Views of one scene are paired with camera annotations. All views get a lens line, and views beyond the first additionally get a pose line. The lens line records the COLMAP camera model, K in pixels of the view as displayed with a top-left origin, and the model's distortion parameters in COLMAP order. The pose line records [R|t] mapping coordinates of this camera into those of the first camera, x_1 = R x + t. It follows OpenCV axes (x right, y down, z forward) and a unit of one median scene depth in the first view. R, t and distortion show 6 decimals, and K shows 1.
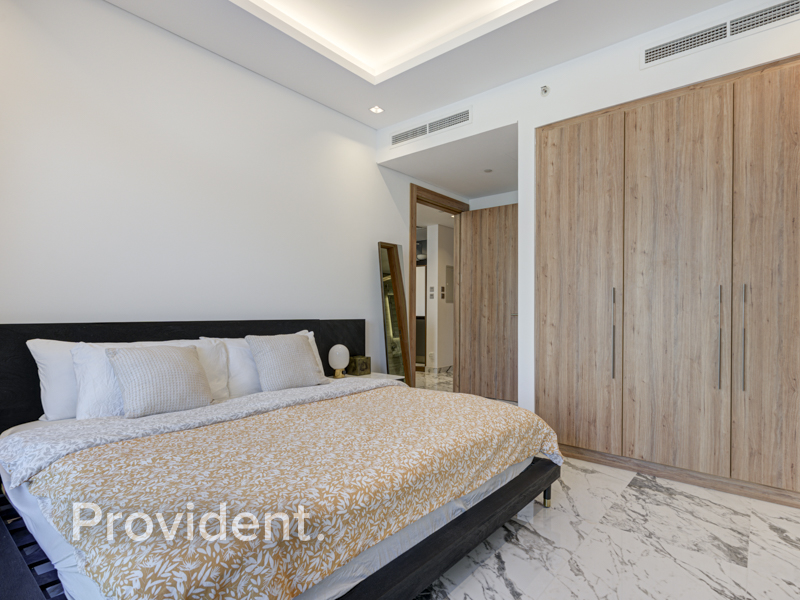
lens RADIAL K [[439.5, 0, 399.7], [0, 439.5, 303.0], [0, 0, 1]] dist [-0.002717, 0.001493]
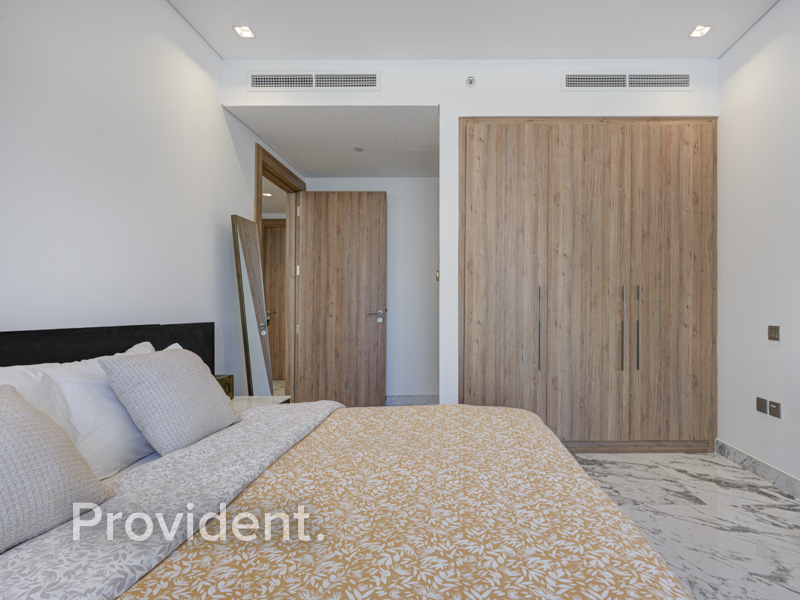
lens RADIAL K [[465.0, 0, 400.1], [0, 465.0, 301.9], [0, 0, 1]] dist [-0.001455, -0.000015]
pose [[0.754965, 0.002066, 0.655762, -0.512420], [-0.002566, 0.999997, -0.000197, 0.004868], [-0.655760, -0.001534, 0.754968, 0.362845]]
